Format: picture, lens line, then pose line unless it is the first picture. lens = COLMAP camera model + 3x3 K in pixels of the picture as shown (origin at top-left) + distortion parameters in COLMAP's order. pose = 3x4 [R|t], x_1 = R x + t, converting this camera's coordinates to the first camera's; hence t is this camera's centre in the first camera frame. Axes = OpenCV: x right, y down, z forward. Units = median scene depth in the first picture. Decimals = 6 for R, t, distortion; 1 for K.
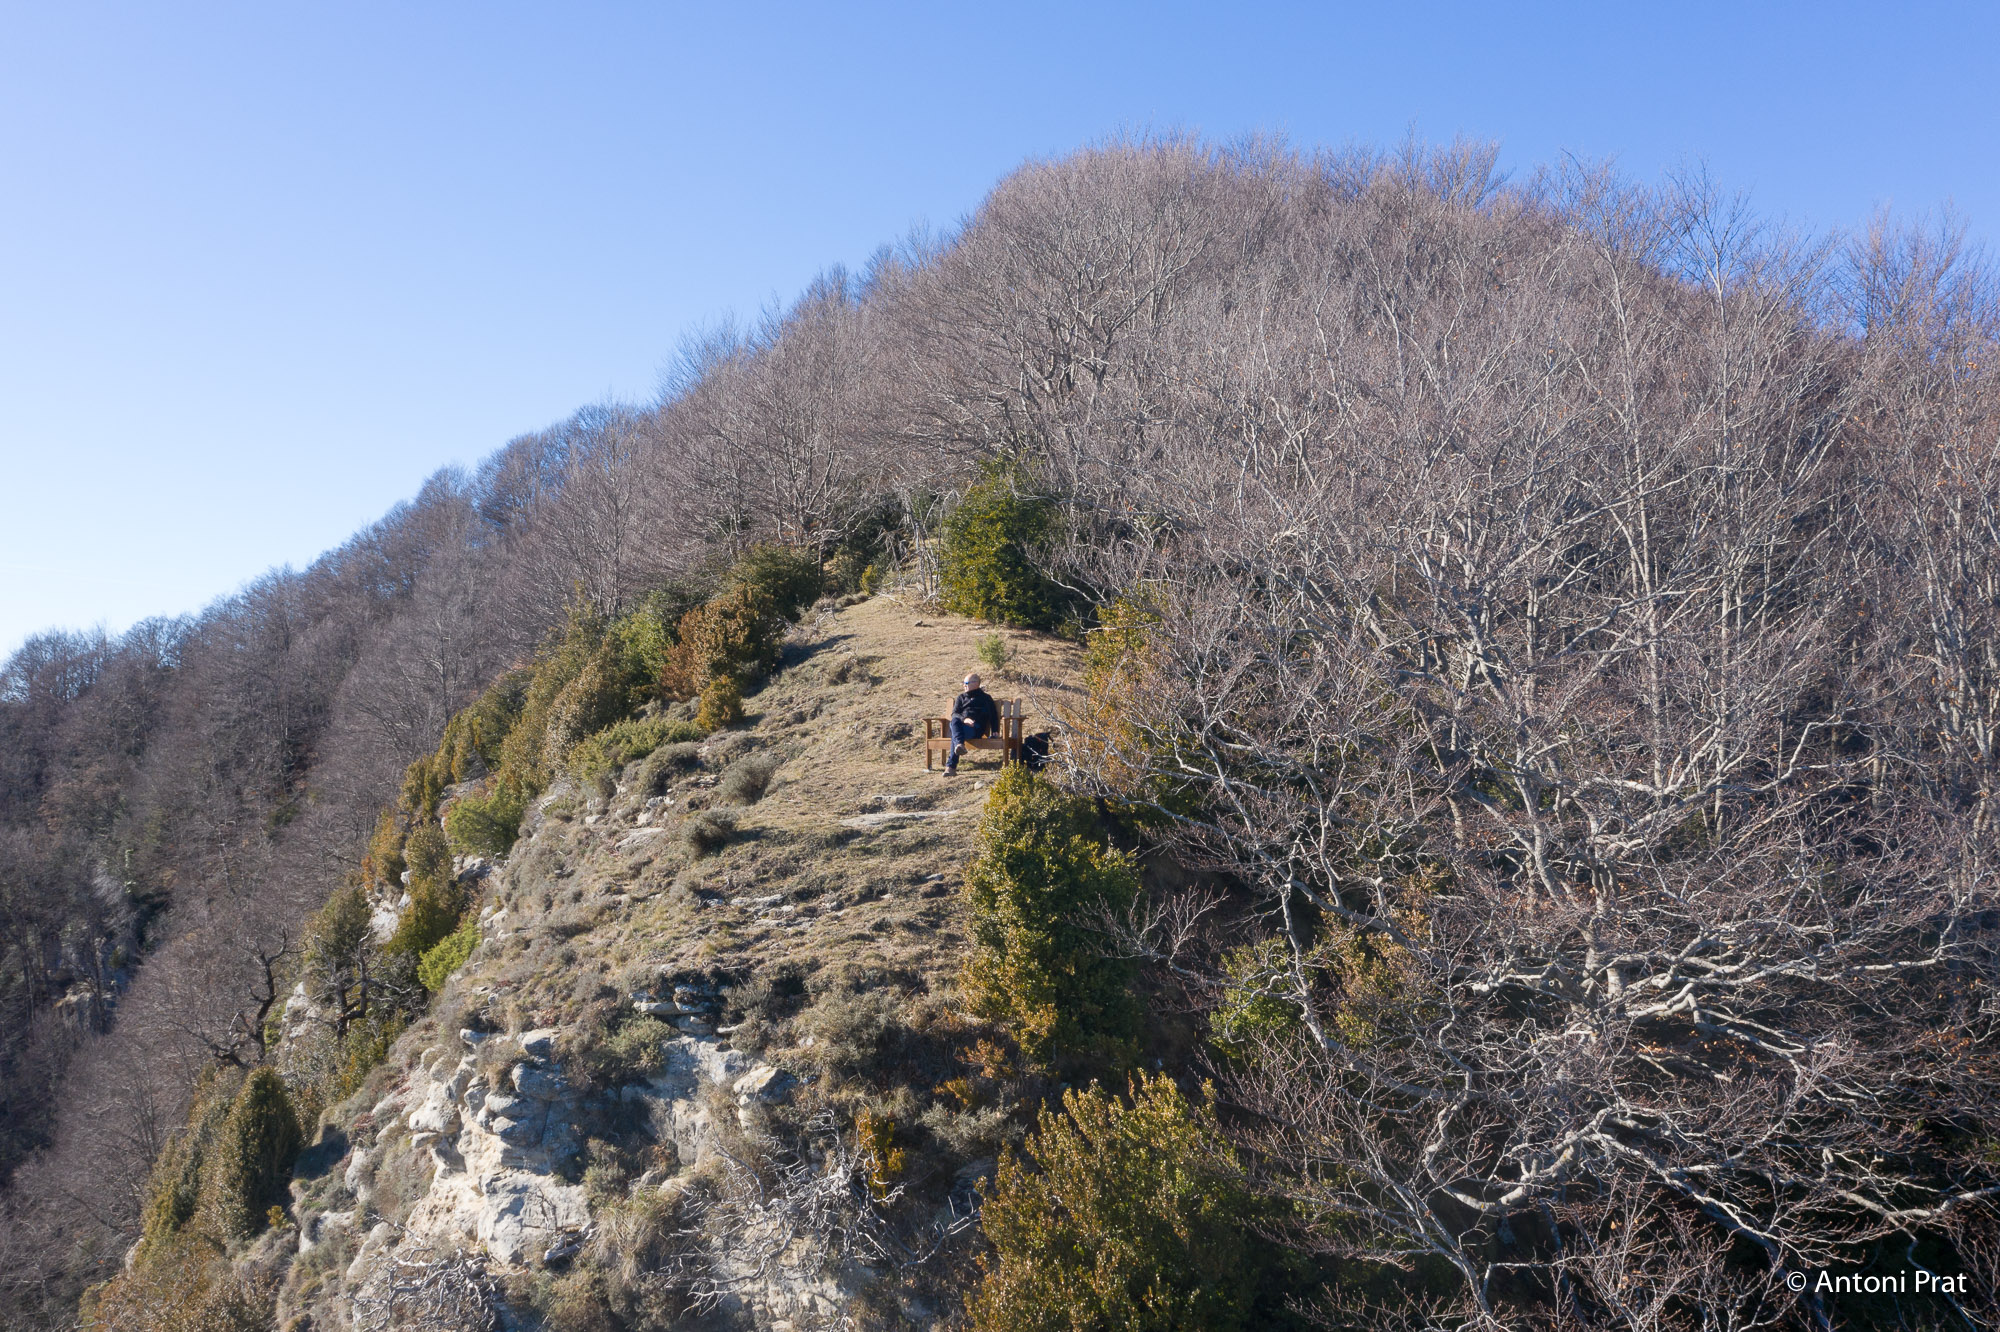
lens RADIAL K [[1576.0, 0, 992.0], [0, 1576.0, 671.0], [0, 0, 1]] dist [-0.020656, 0.010384]
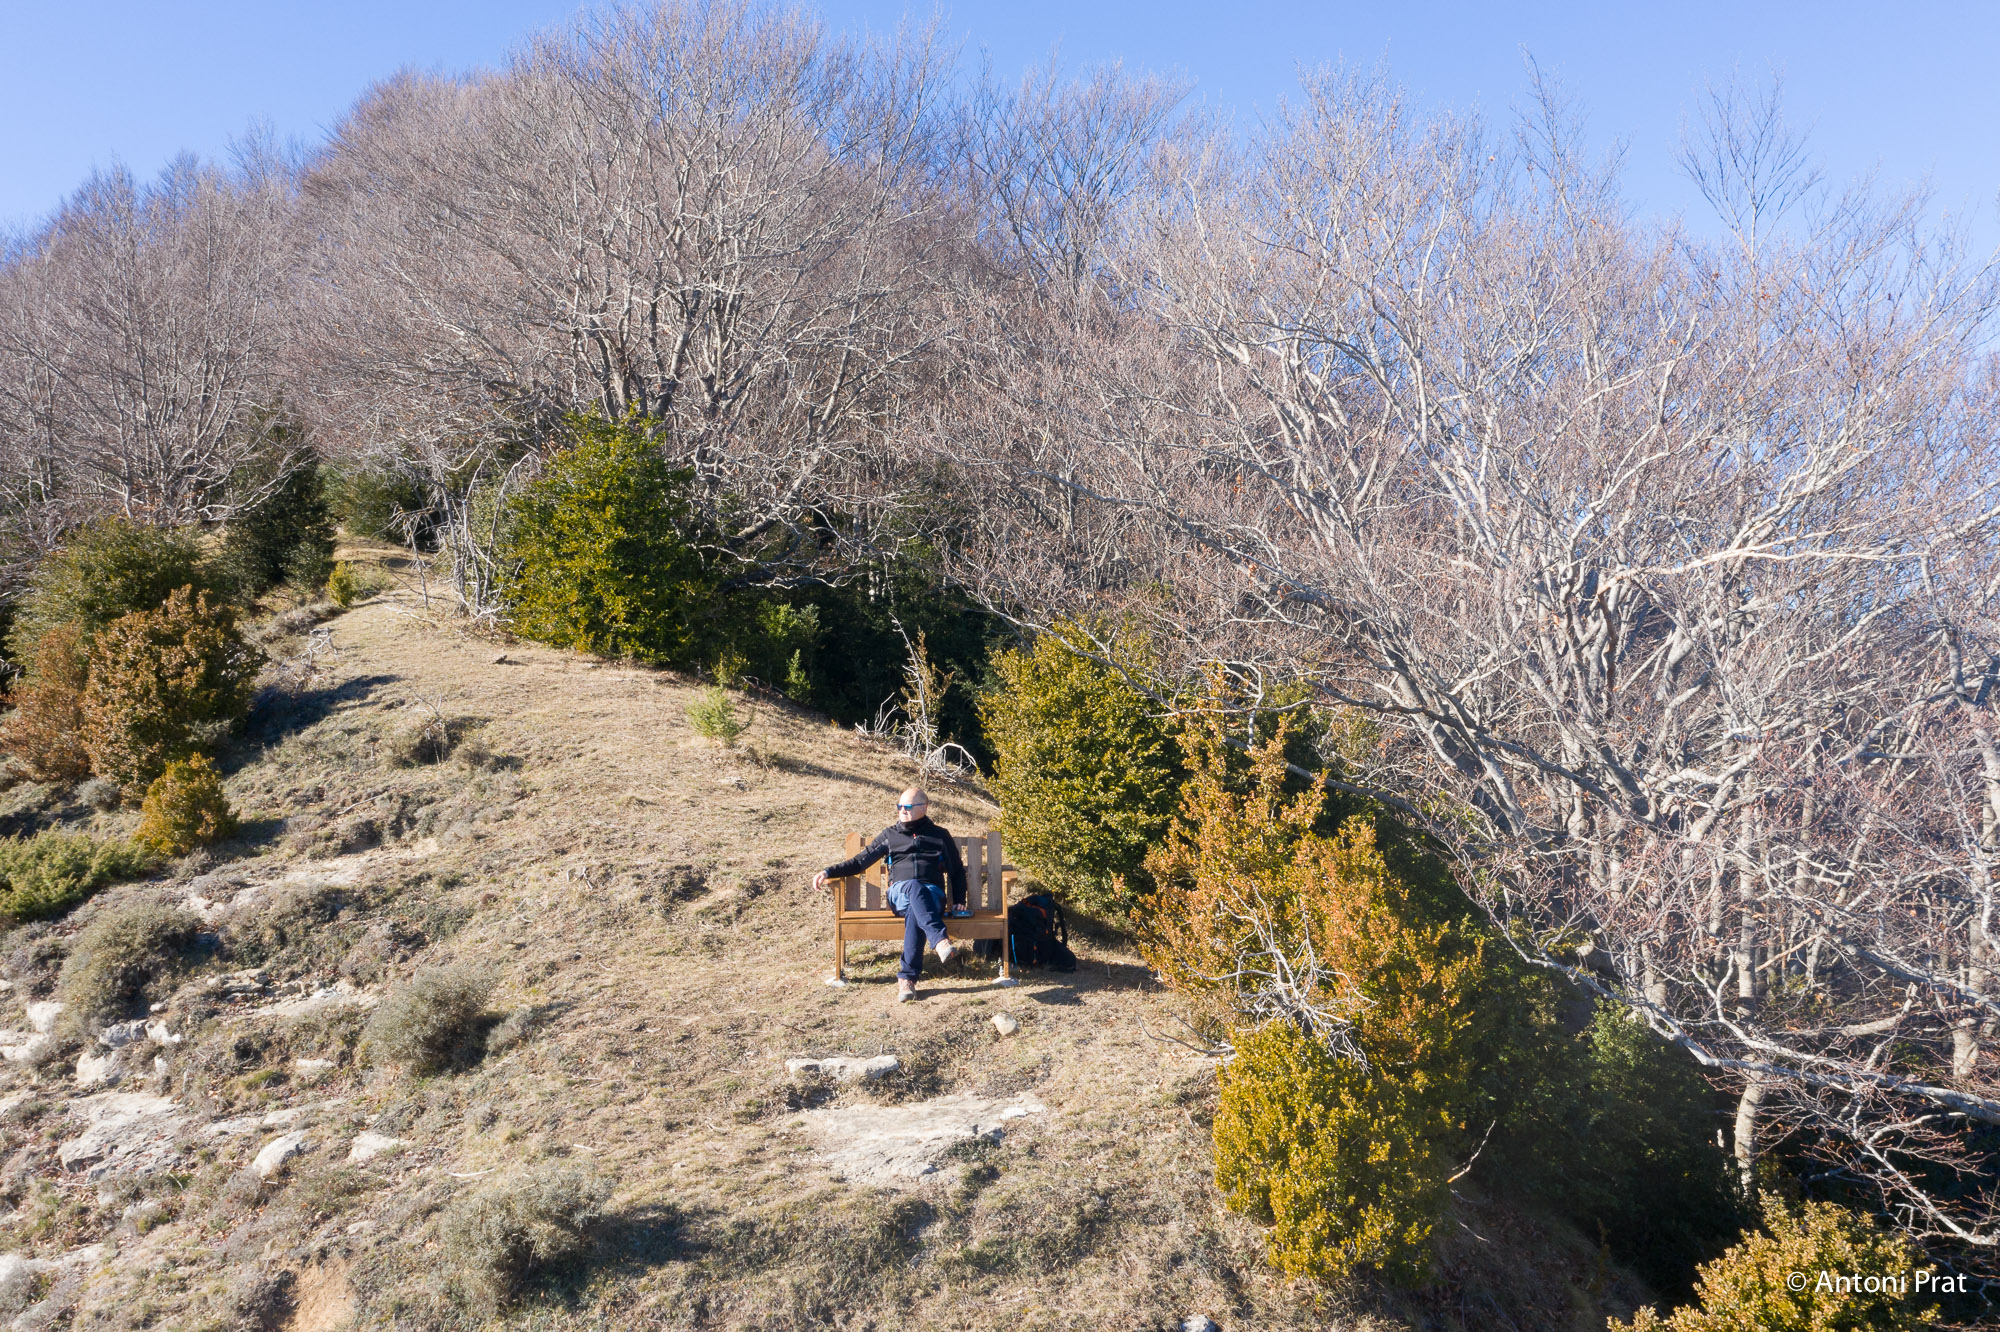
lens RADIAL K [[1576.0, 0, 992.0], [0, 1576.0, 671.0], [0, 0, 1]] dist [-0.020656, 0.010384]
pose [[0.898039, 0.014308, 0.439684, -0.148873], [-0.011504, 0.999893, -0.009043, -0.022149], [-0.439766, 0.003063, 0.898107, 0.354298]]
